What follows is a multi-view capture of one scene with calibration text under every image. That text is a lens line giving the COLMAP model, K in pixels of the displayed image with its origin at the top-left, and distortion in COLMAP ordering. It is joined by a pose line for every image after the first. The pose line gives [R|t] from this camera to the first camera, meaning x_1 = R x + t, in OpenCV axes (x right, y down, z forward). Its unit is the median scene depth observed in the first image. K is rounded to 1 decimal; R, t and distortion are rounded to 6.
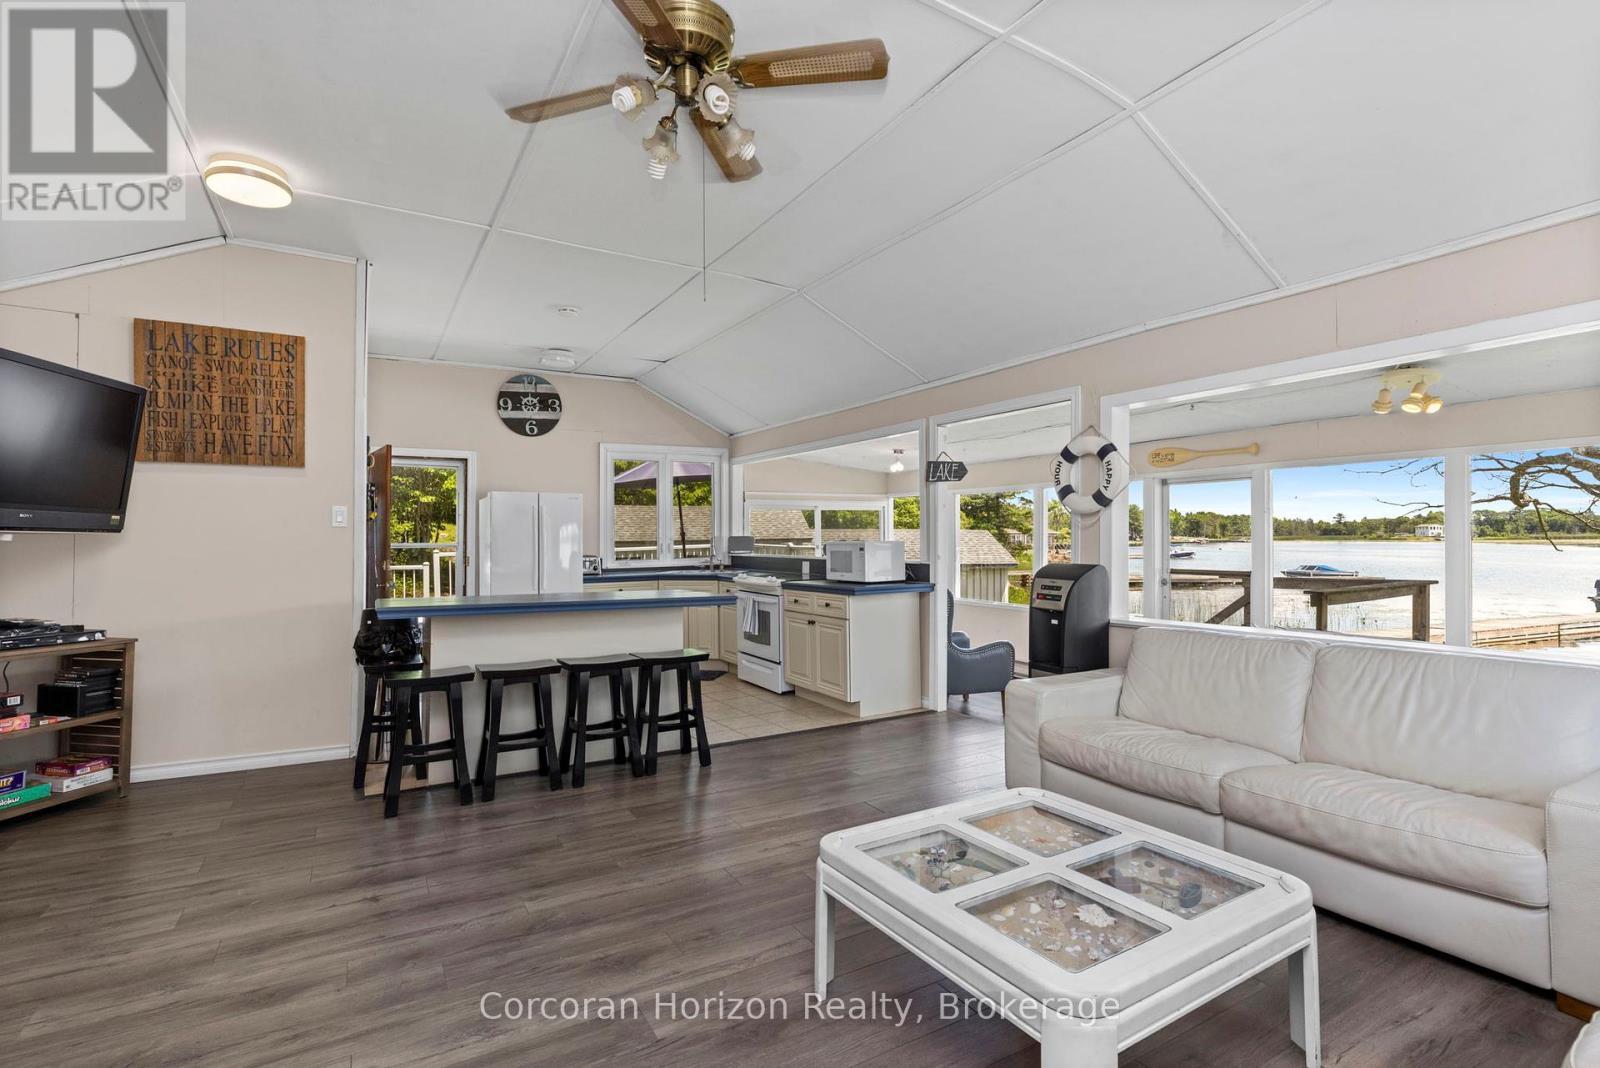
lens RADIAL K [[747.9, 0, 800.0], [0, 747.9, 534.0], [0, 0, 1]] dist [0.000032, 0.000197]
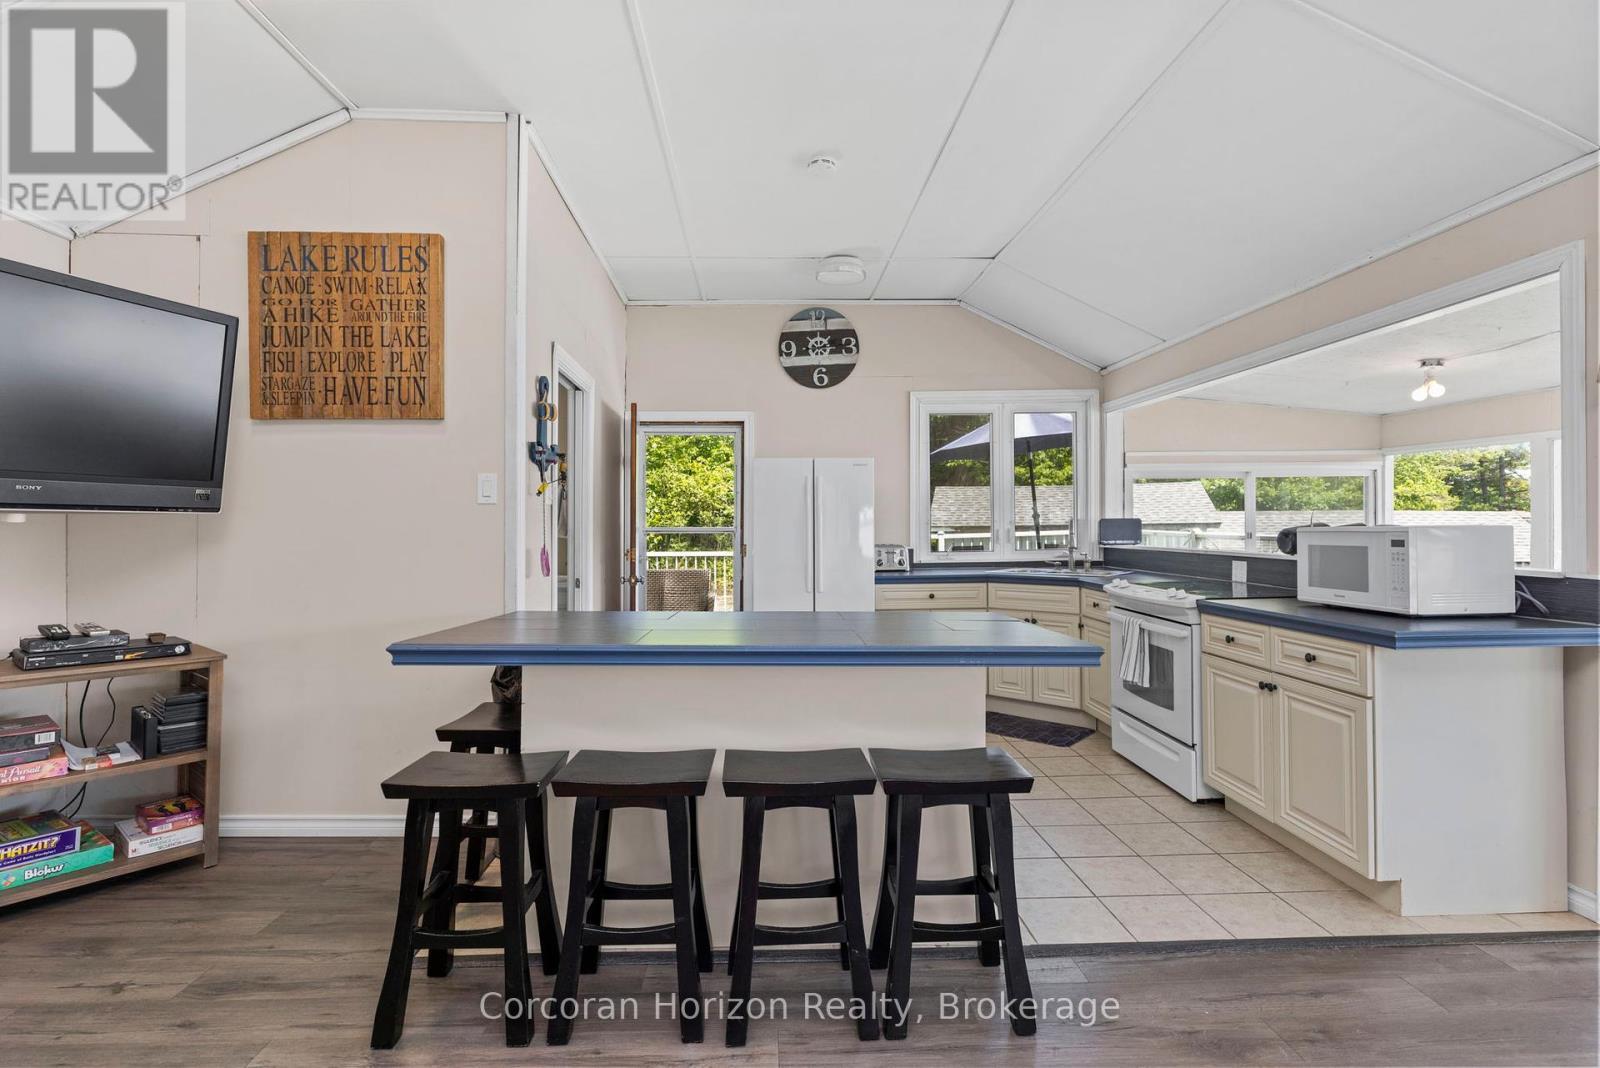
lens RADIAL K [[744.8, 0, 791.6], [0, 744.8, 523.6], [0, 0, 1]] dist [-0.003128, 0.000144]
pose [[0.878814, 0.000674, -0.477164, -0.026837], [0.002376, 0.999980, 0.005790, 0.004247], [0.477159, -0.006222, 0.878795, 0.395167]]
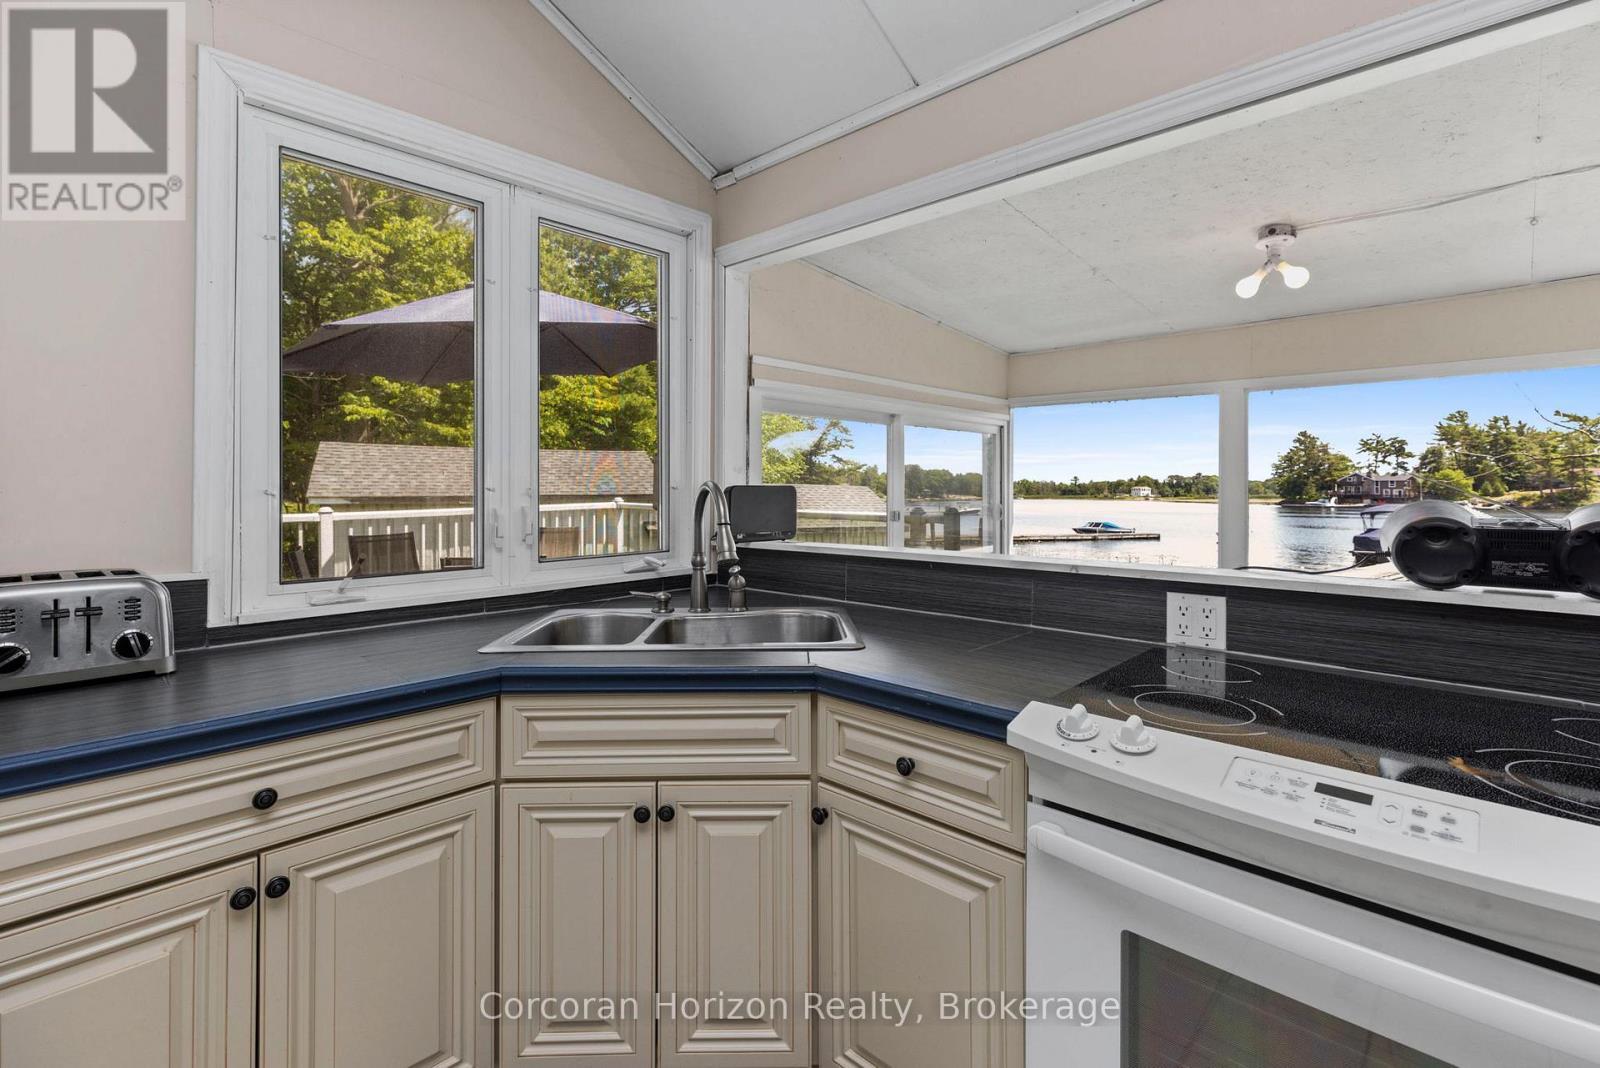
lens RADIAL K [[728.8, 0, 800.5], [0, 728.8, 493.4], [0, 0, 1]] dist [0.009477, -0.000128]
pose [[0.963119, 0.007791, 0.268962, -0.204599], [-0.008812, 0.999958, 0.002588, 0.007335], [-0.268931, -0.004863, 0.963147, 0.984072]]
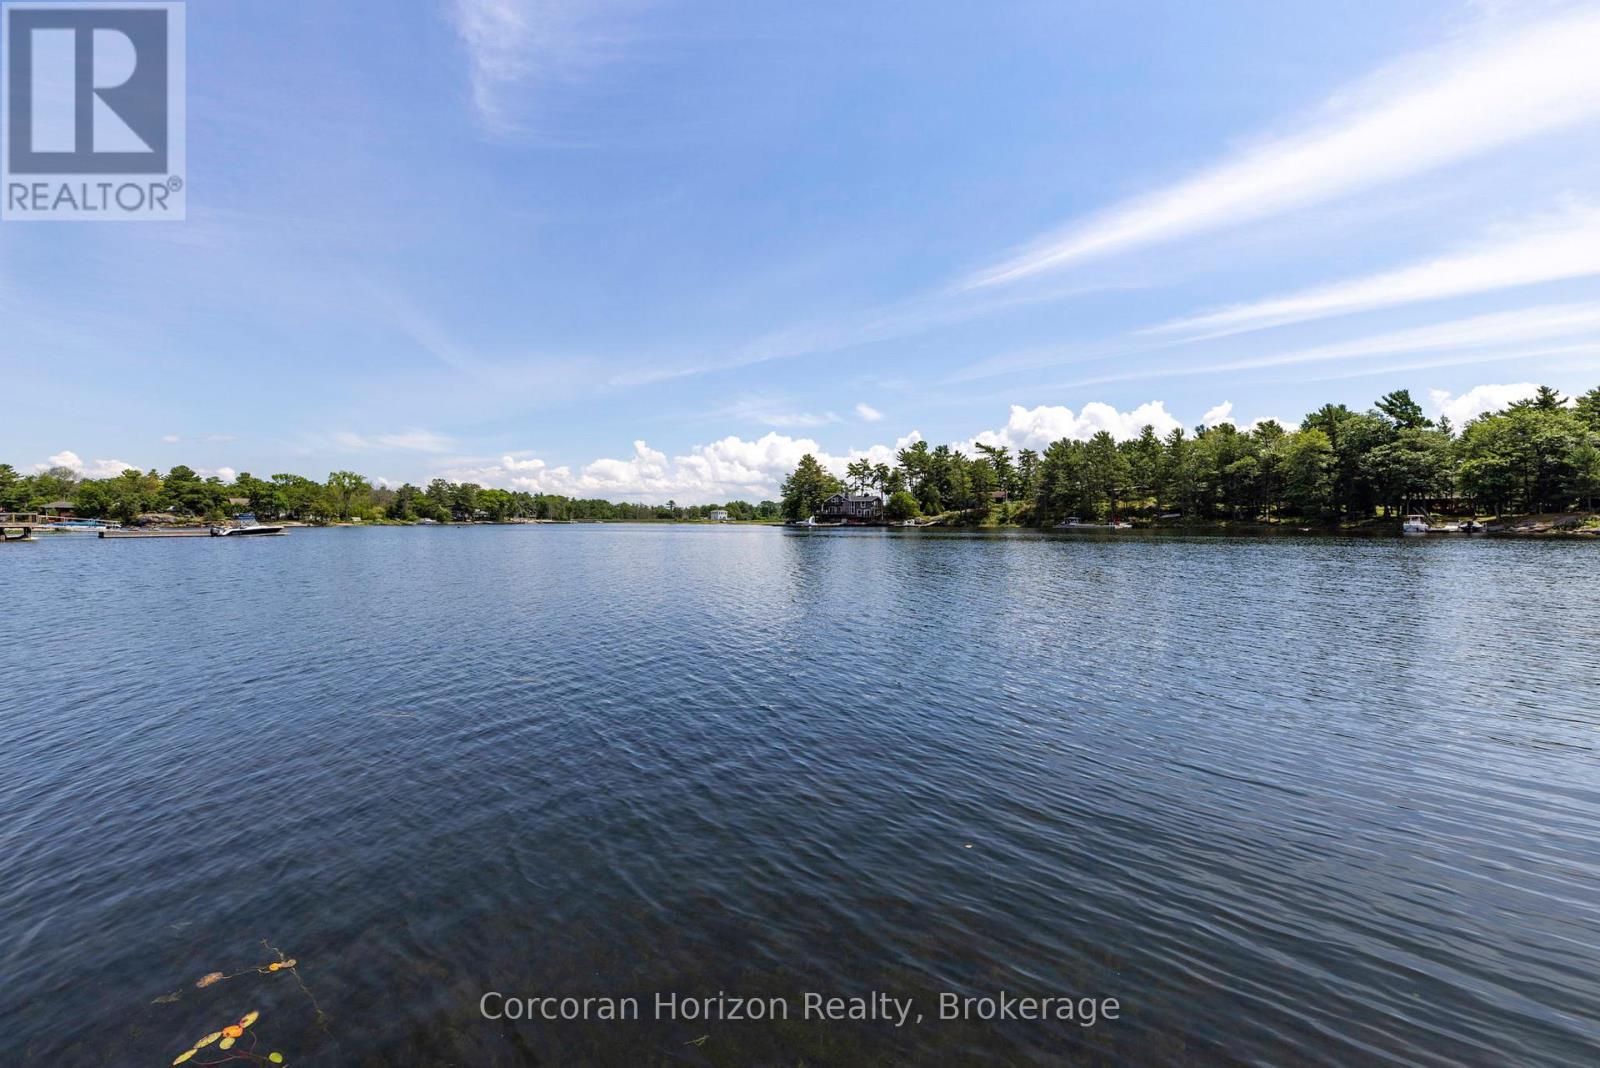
lens RADIAL K [[710.3, 0, 800.0], [0, 710.3, 534.0], [0, 0, 1]] dist [0.001794, 0.000302]
pose [[0.735600, -0.005635, 0.677393, 9.061760], [-0.009280, 0.999788, 0.018394, 0.265836], [-0.677352, -0.019817, 0.735392, 2.453110]]
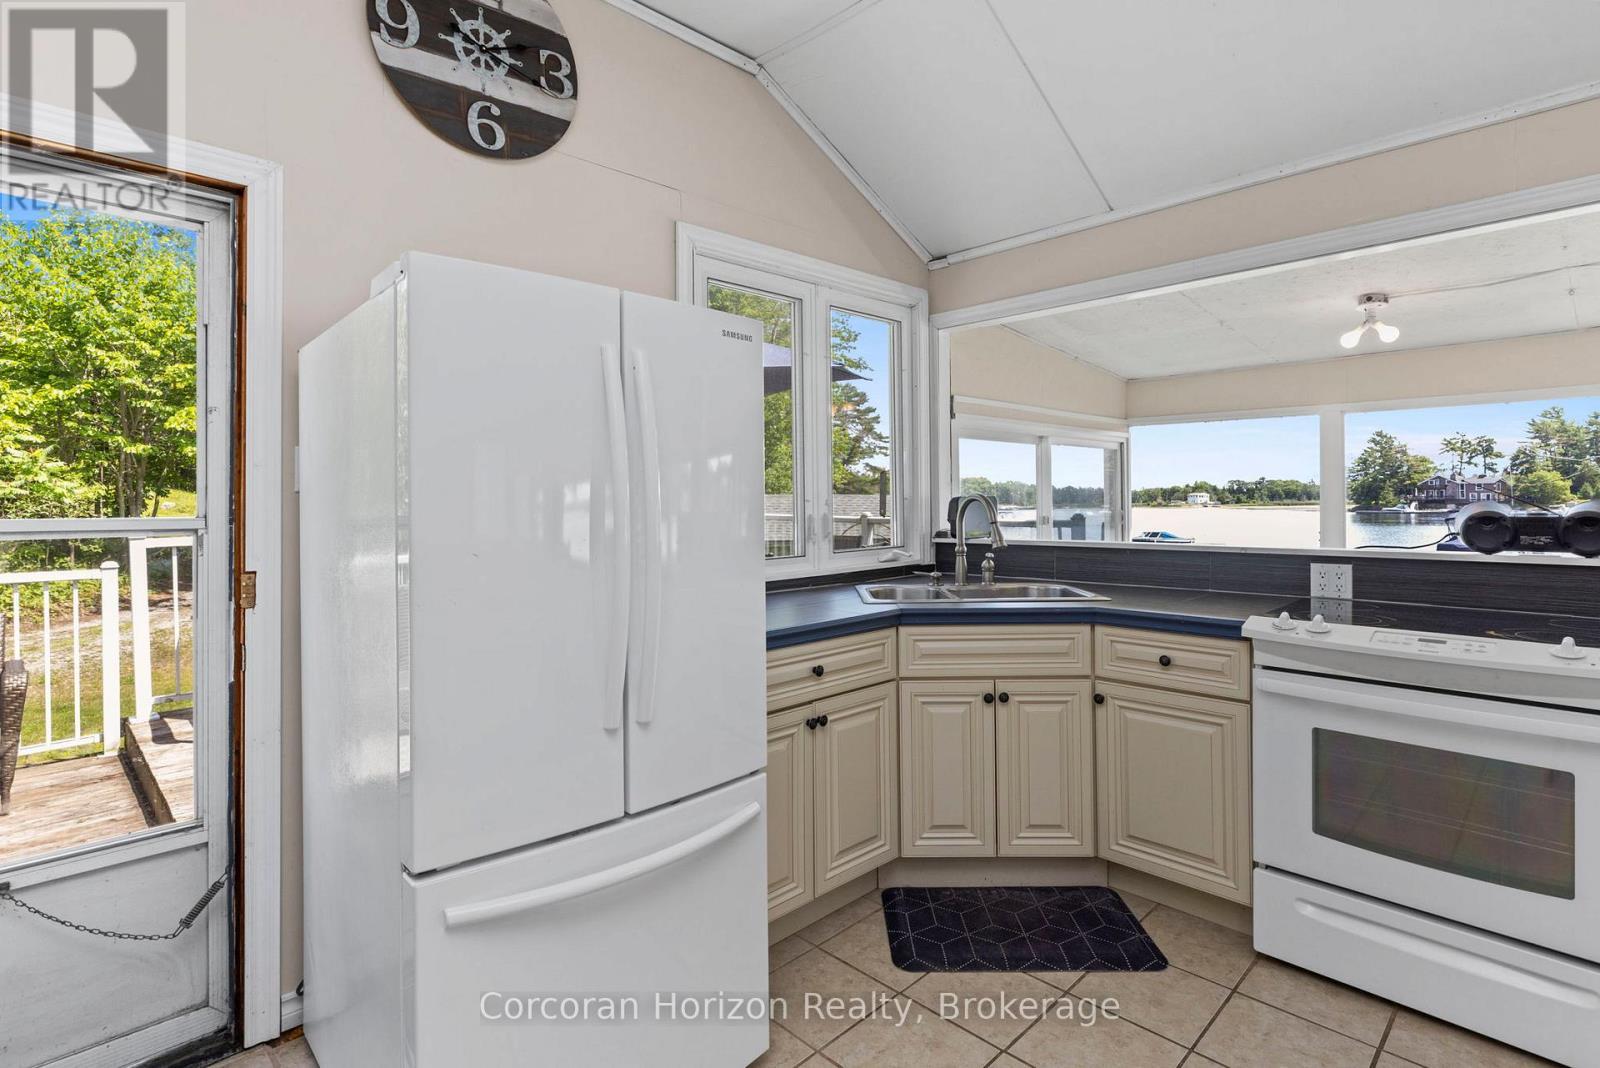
lens RADIAL K [[779.8, 0, 792.8], [0, 779.8, 503.5], [0, 0, 1]] dist [0.001377, 0.000625]
pose [[0.973746, -0.002180, 0.227628, -0.390496], [0.001921, 0.999997, 0.001357, 0.008647], [-0.227631, -0.000885, 0.973747, 0.841904]]
